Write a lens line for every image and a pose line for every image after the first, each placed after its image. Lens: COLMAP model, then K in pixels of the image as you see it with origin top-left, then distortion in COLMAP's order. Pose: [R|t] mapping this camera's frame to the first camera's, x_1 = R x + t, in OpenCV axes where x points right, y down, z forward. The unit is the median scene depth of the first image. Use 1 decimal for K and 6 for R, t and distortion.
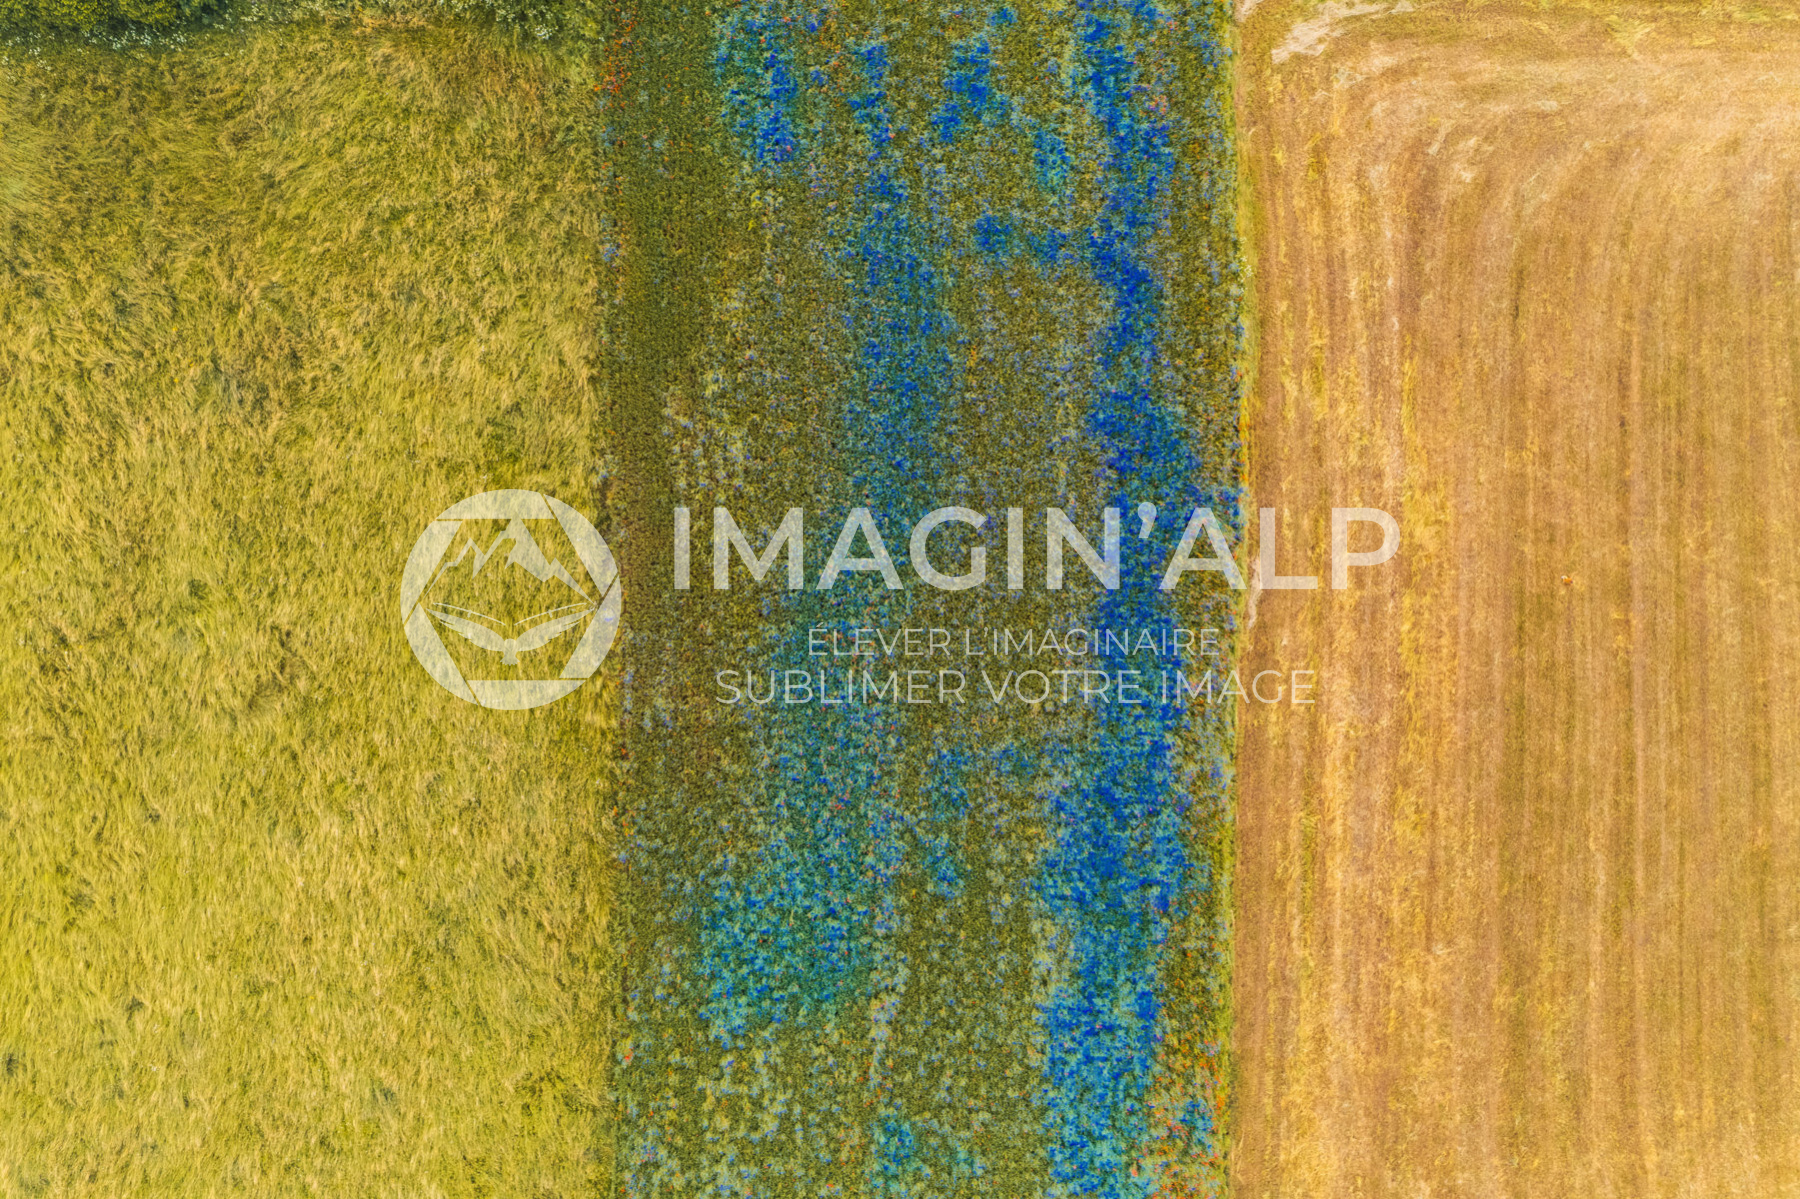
lens RADIAL K [[1158.1, 0, 900.0], [0, 1158.1, 599.5], [0, 0, 1]] dist [-0.095835, 0.087661]
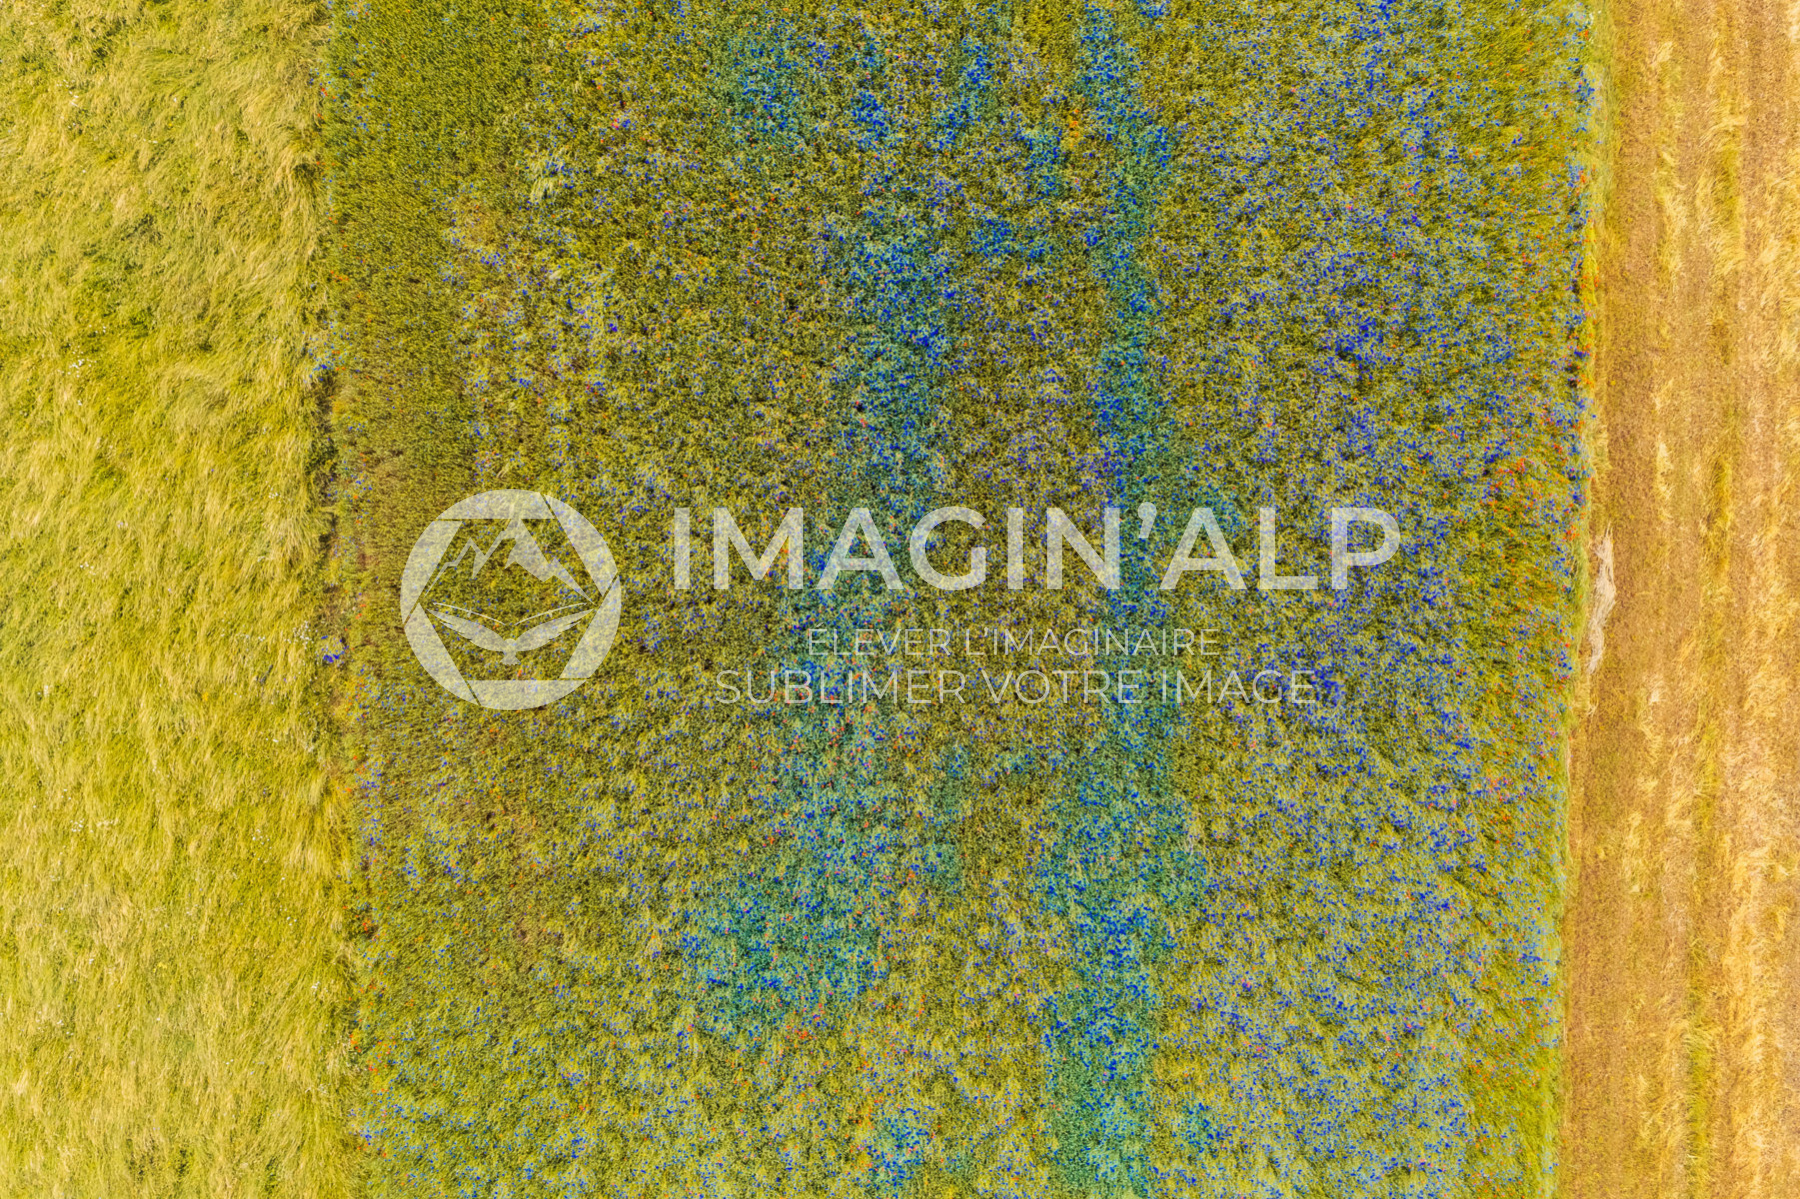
lens RADIAL K [[1158.1, 0, 900.0], [0, 1158.1, 599.5], [0, 0, 1]] dist [-0.095835, 0.087661]
pose [[0.999999, 0.001646, 0.000075, -0.011146], [-0.001646, 0.999999, -0.000141, -0.007763], [-0.000075, 0.000141, 1.000000, 0.506157]]
